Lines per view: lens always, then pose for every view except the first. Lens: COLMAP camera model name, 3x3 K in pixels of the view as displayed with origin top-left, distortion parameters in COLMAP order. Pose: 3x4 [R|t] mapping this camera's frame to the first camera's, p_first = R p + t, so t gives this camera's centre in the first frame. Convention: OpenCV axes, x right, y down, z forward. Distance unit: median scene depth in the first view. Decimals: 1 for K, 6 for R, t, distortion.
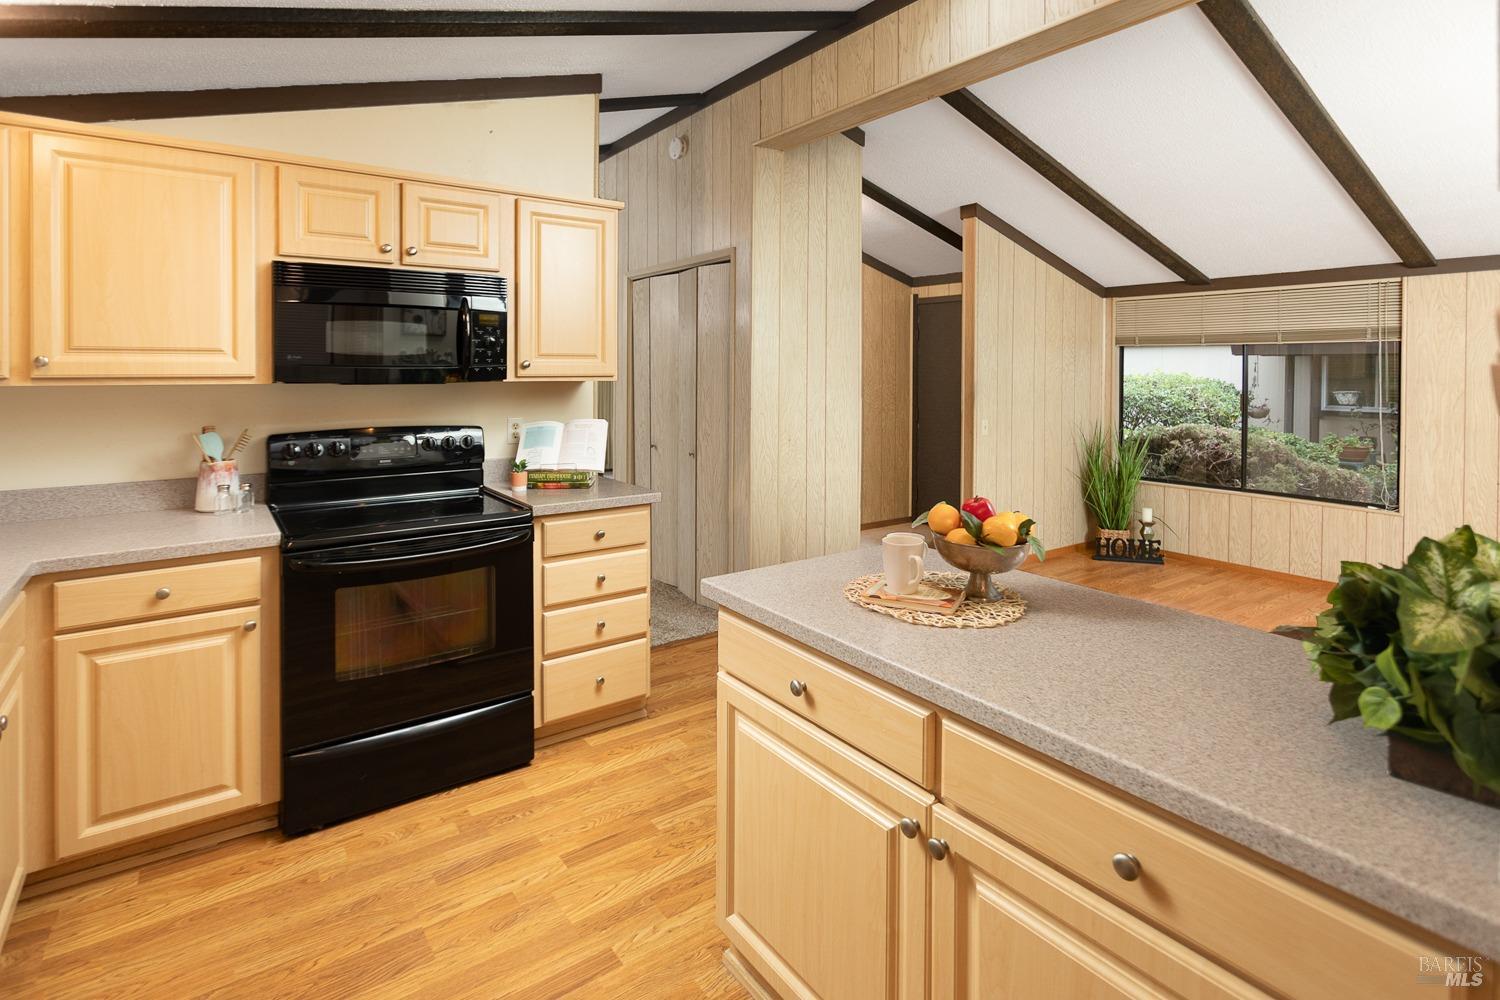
lens RADIAL K [[745.2, 0, 693.2], [0, 745.2, 369.8], [0, 0, 1]] dist [-0.008099, 0.003653]
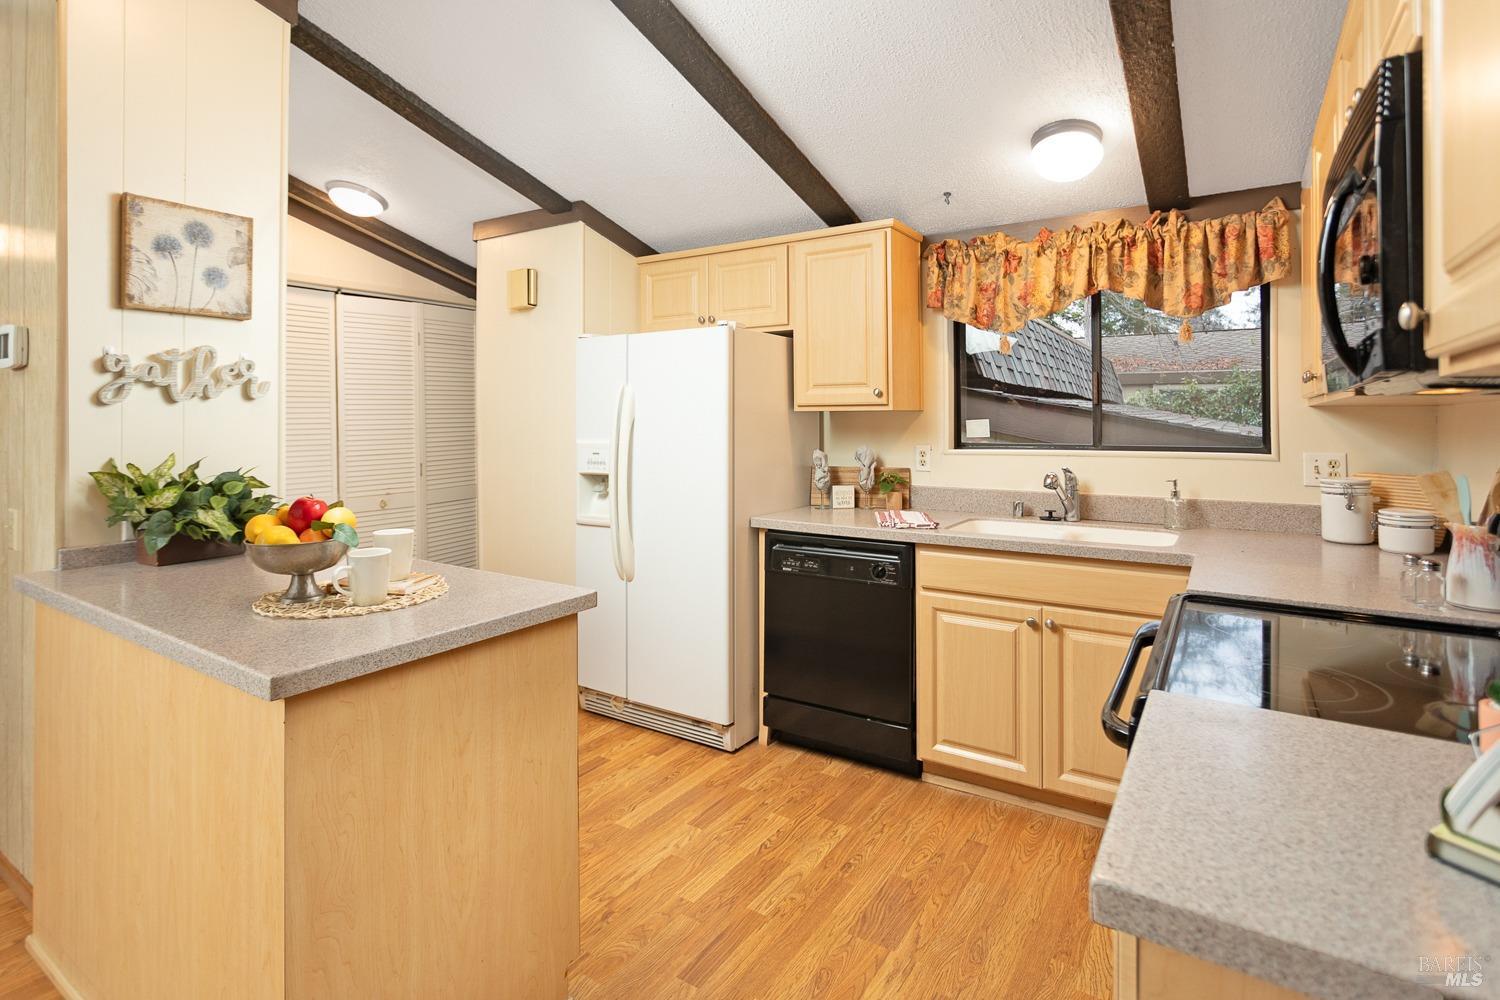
lens RADIAL K [[745.2, 0, 738.5], [0, 745.2, 405.6], [0, 0, 1]] dist [-0.008099, 0.003653]
pose [[-0.918252, -0.008767, -0.395899, 0.146247], [-0.000941, 0.999800, -0.019958, 0.037438], [0.395995, -0.017954, -0.918077, 1.251398]]
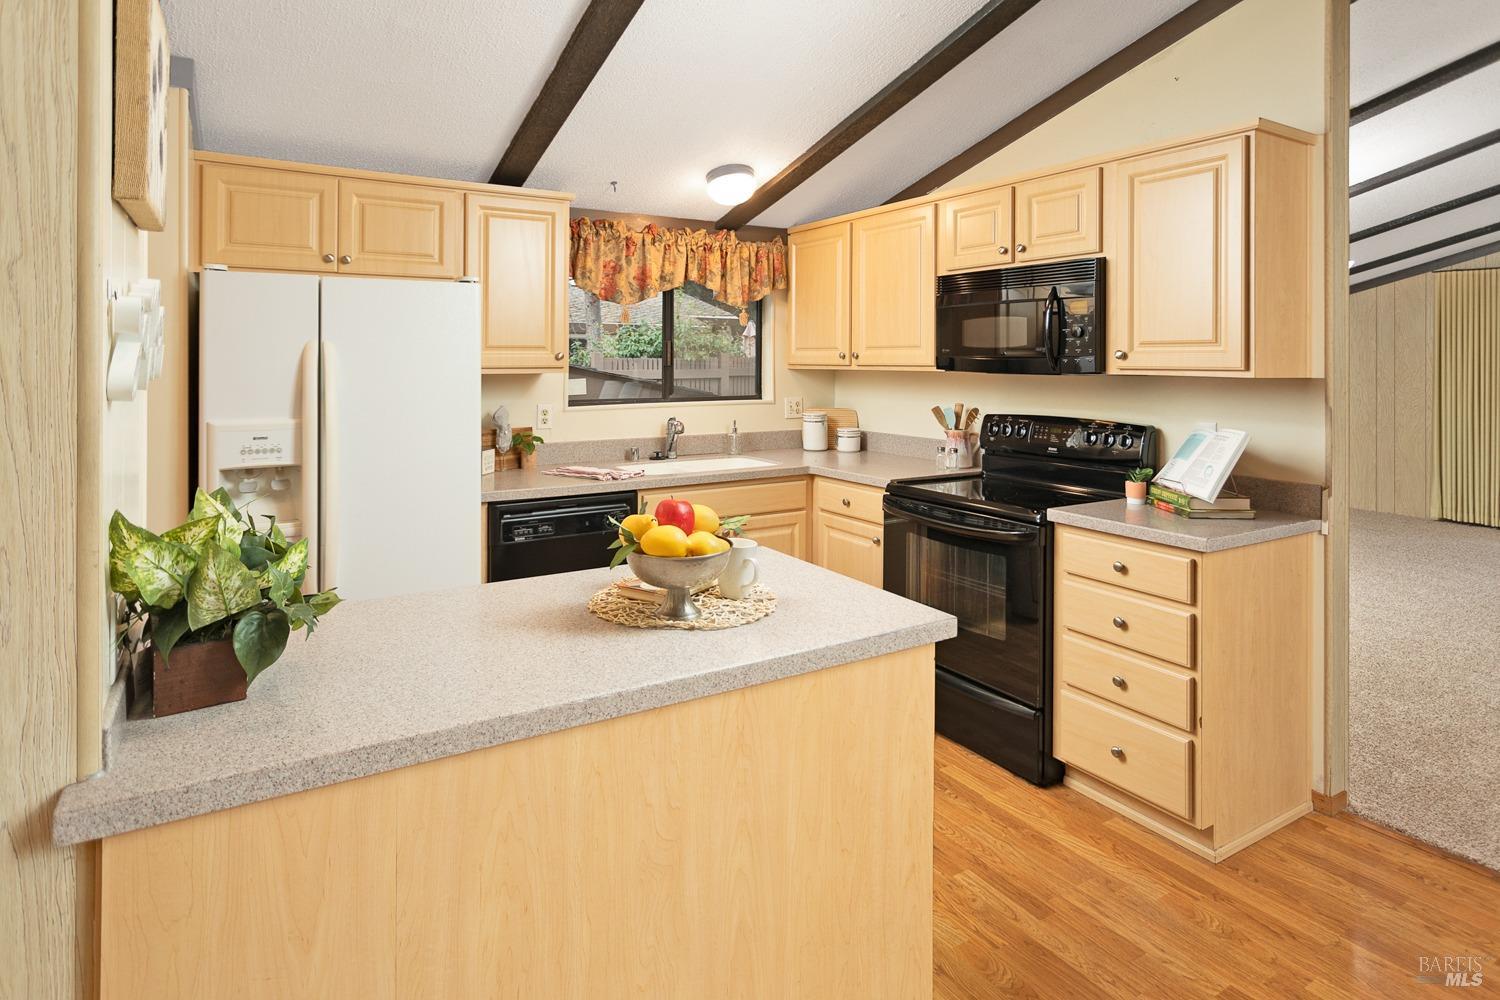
lens RADIAL K [[834.4, 0, 741.7], [0, 834.4, 341.7], [0, 0, 1]] dist [0.014419, -0.000247]
pose [[-0.046830, -0.022835, -0.998642, 0.819440], [-0.004335, 0.999734, -0.022657, 0.001471], [0.998893, 0.003268, -0.046917, 0.655688]]
